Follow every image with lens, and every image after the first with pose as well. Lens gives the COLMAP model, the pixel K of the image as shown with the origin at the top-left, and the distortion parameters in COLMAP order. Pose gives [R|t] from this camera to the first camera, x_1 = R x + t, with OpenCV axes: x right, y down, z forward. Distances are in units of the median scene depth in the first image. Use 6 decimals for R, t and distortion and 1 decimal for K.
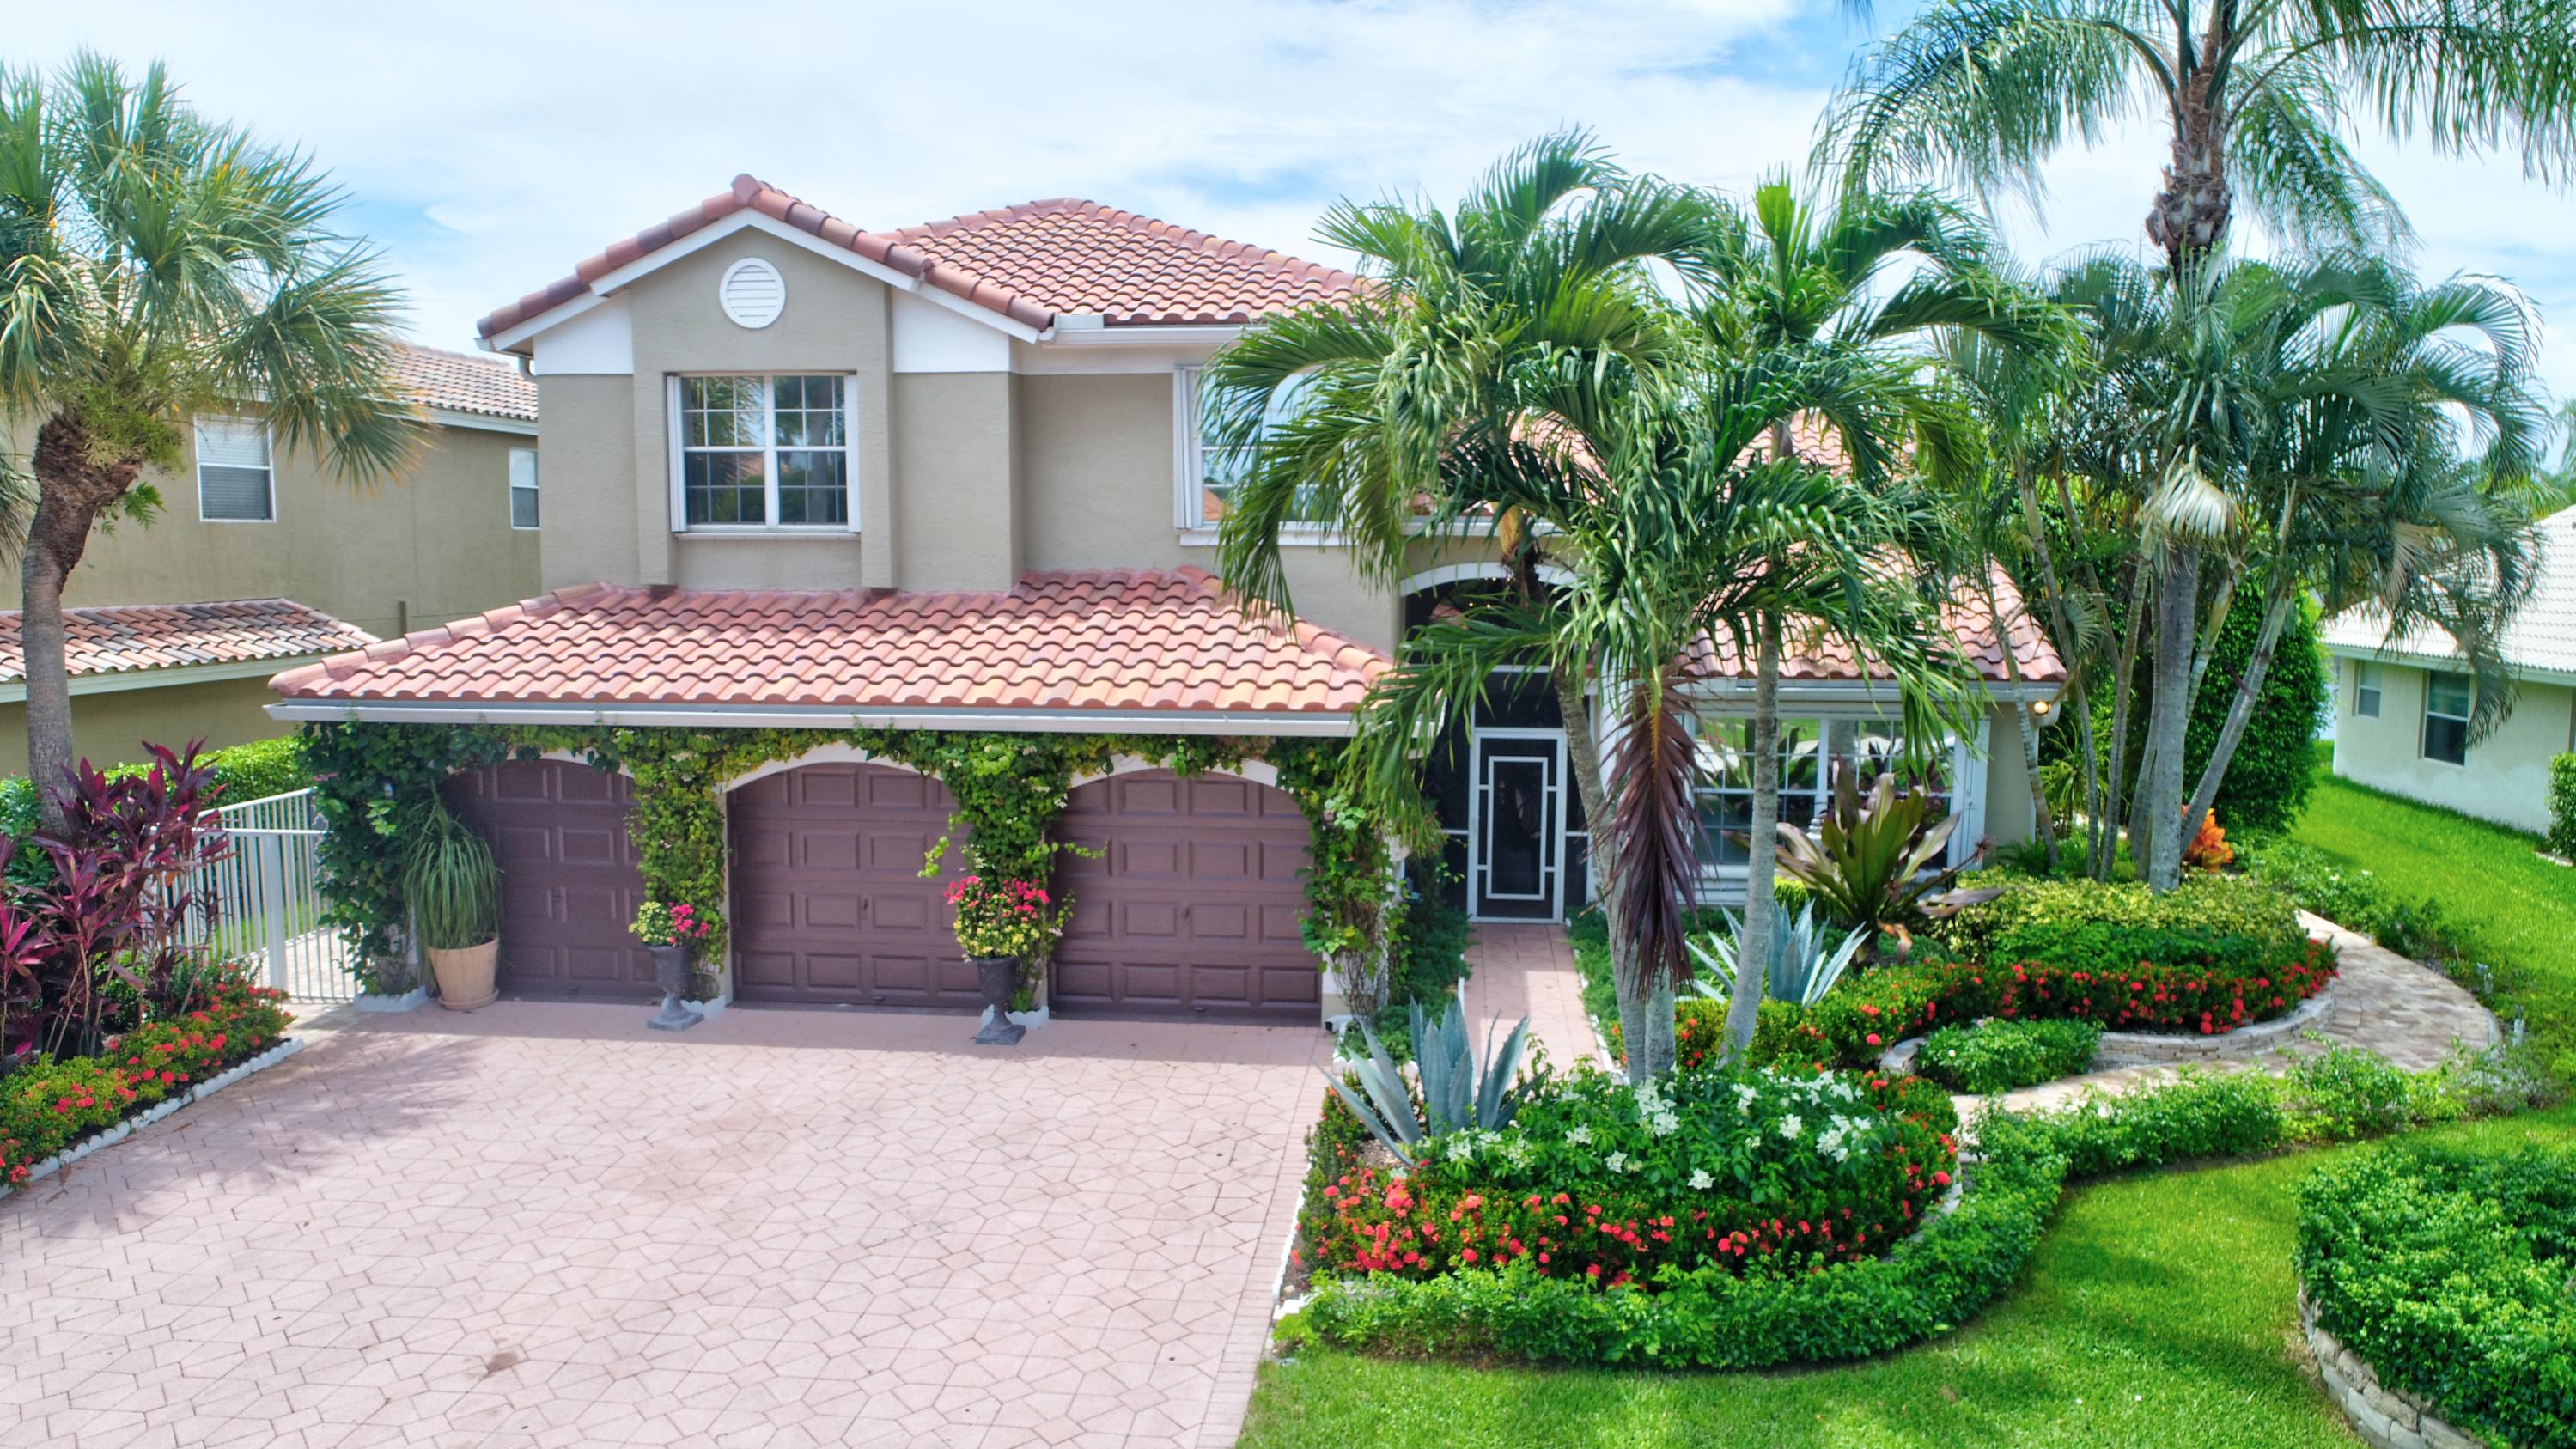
lens RADIAL K [[1693.4, 0, 1288.8], [0, 1693.4, 718.4], [0, 0, 1]] dist [-0.010831, -0.001248]
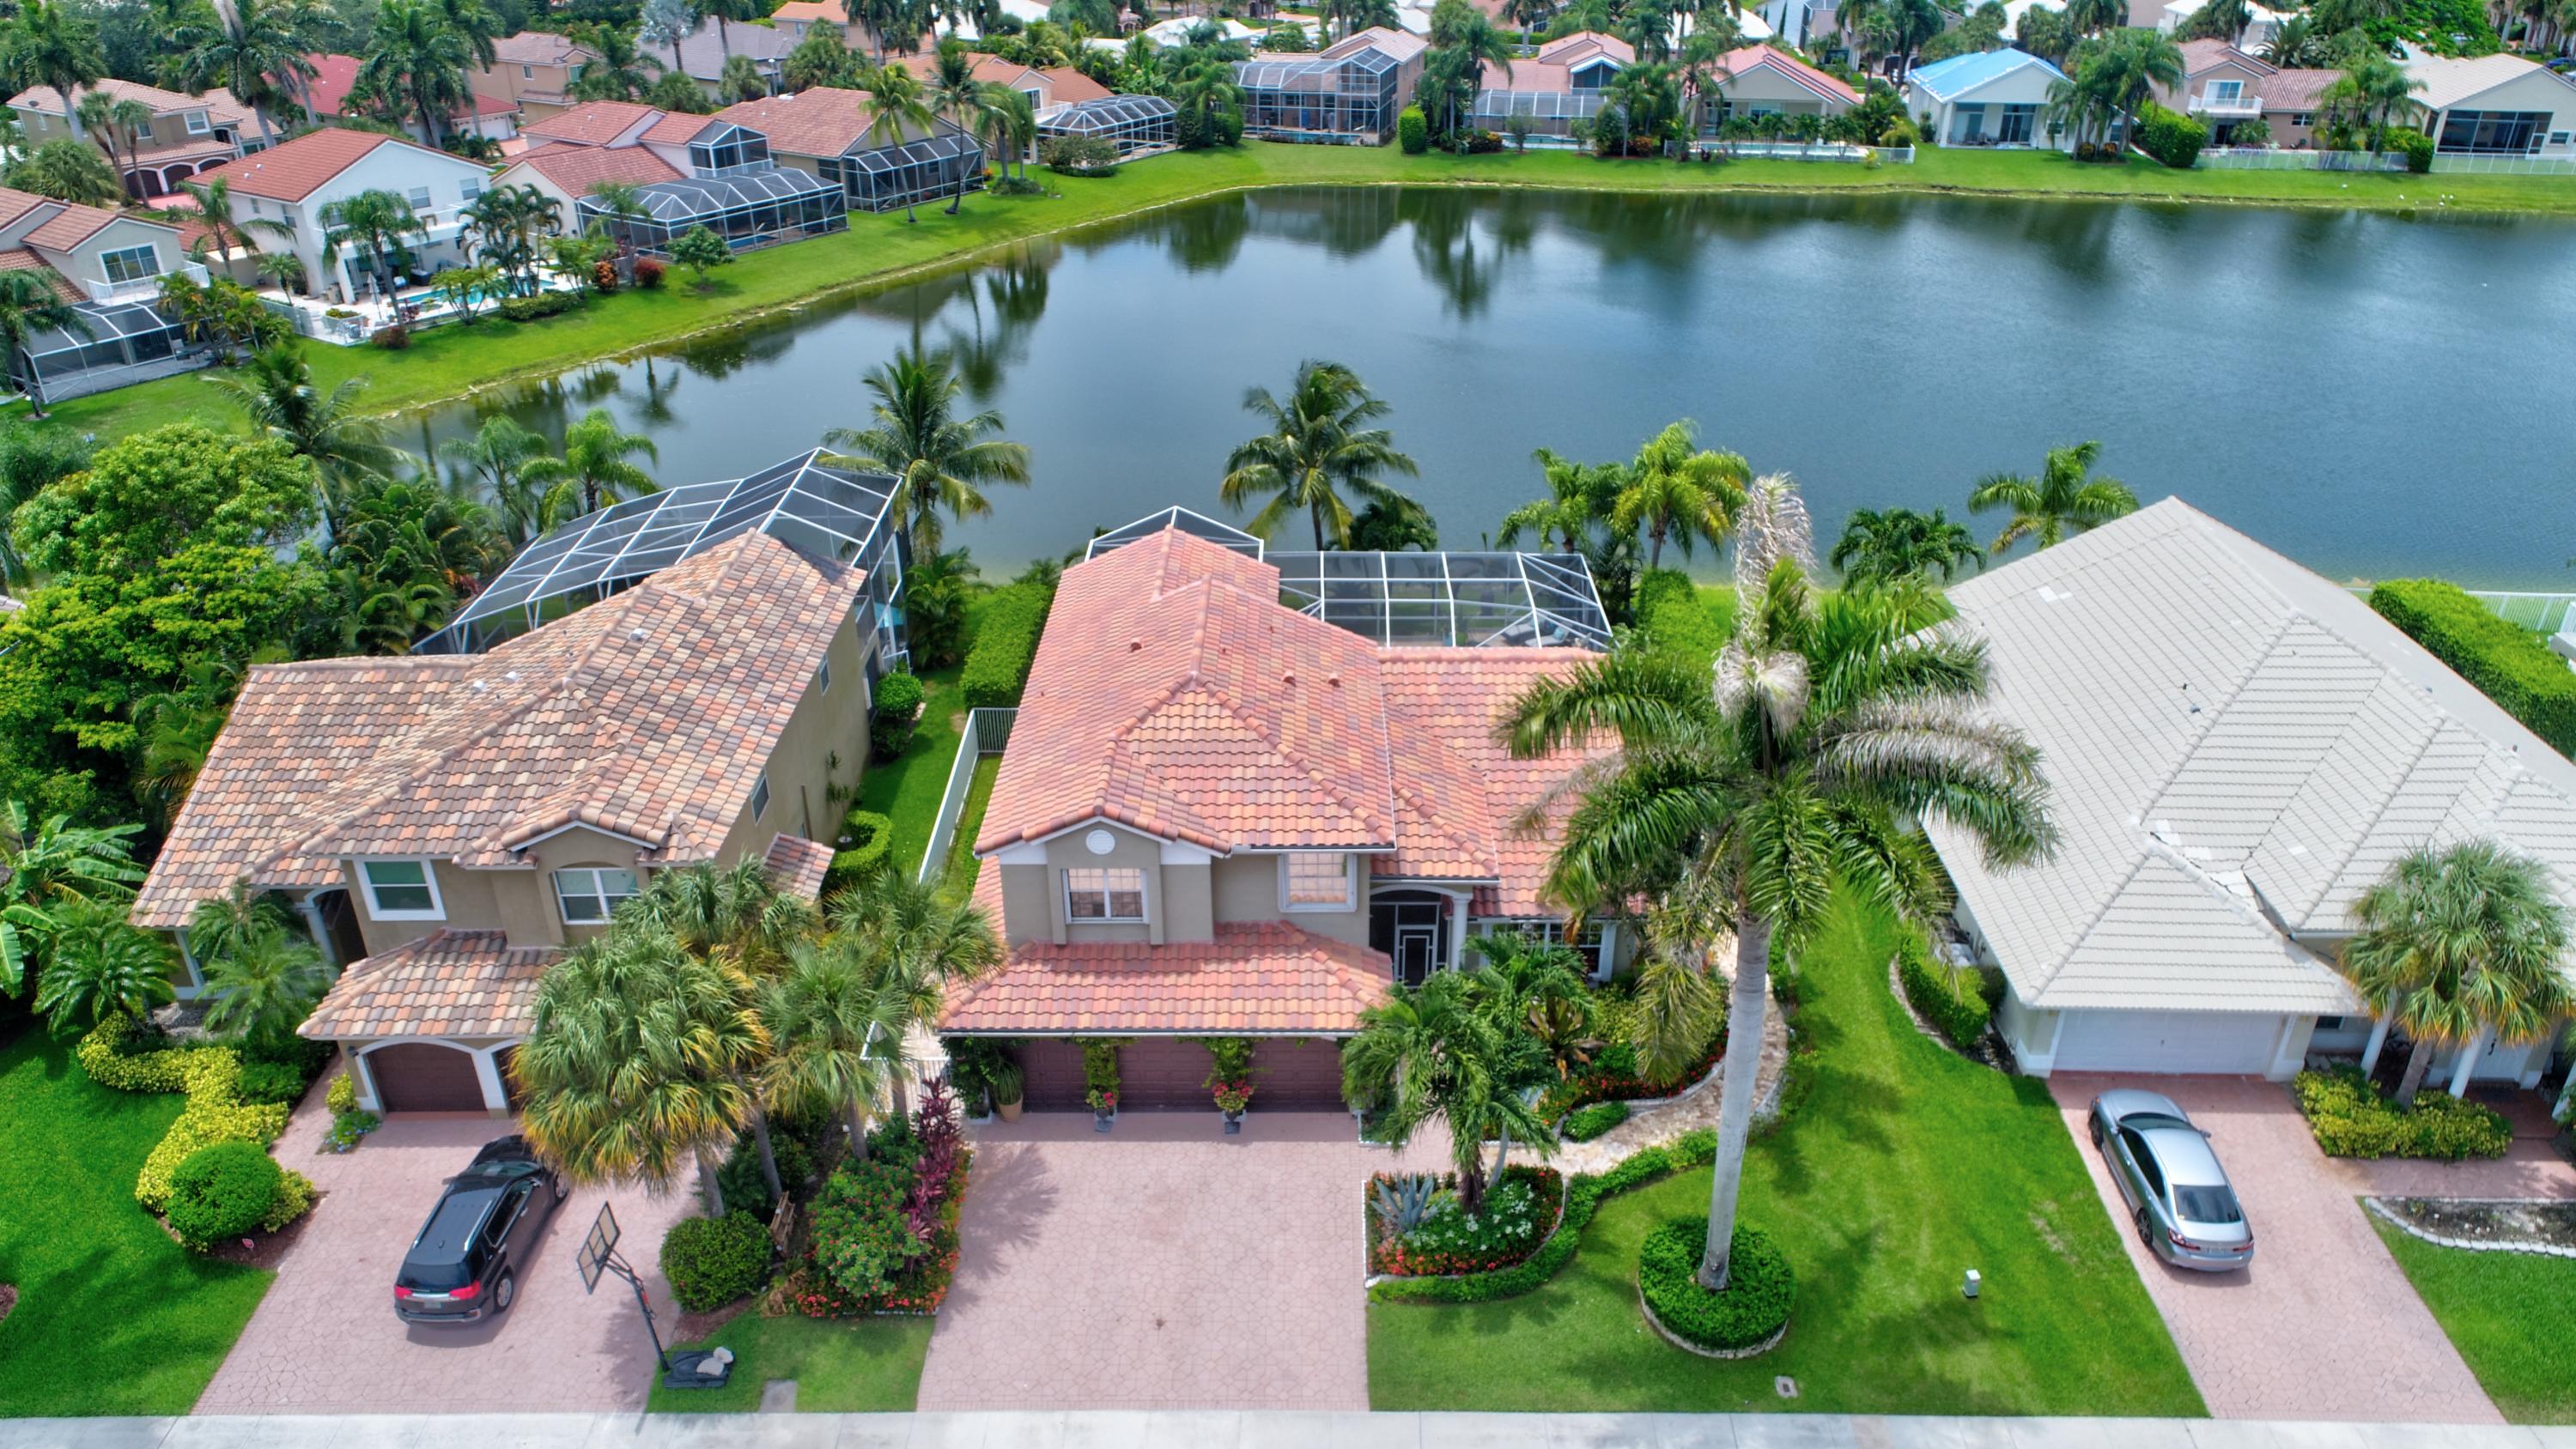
lens RADIAL K [[1693.1, 0, 1288.2], [0, 1693.1, 728.9], [0, 0, 1]] dist [-0.010831, -0.001248]
pose [[0.993995, -0.054046, 0.095150, -0.401072], [0.012069, 0.918360, 0.395563, -1.922996], [-0.108761, -0.392039, 0.913497, -1.604114]]
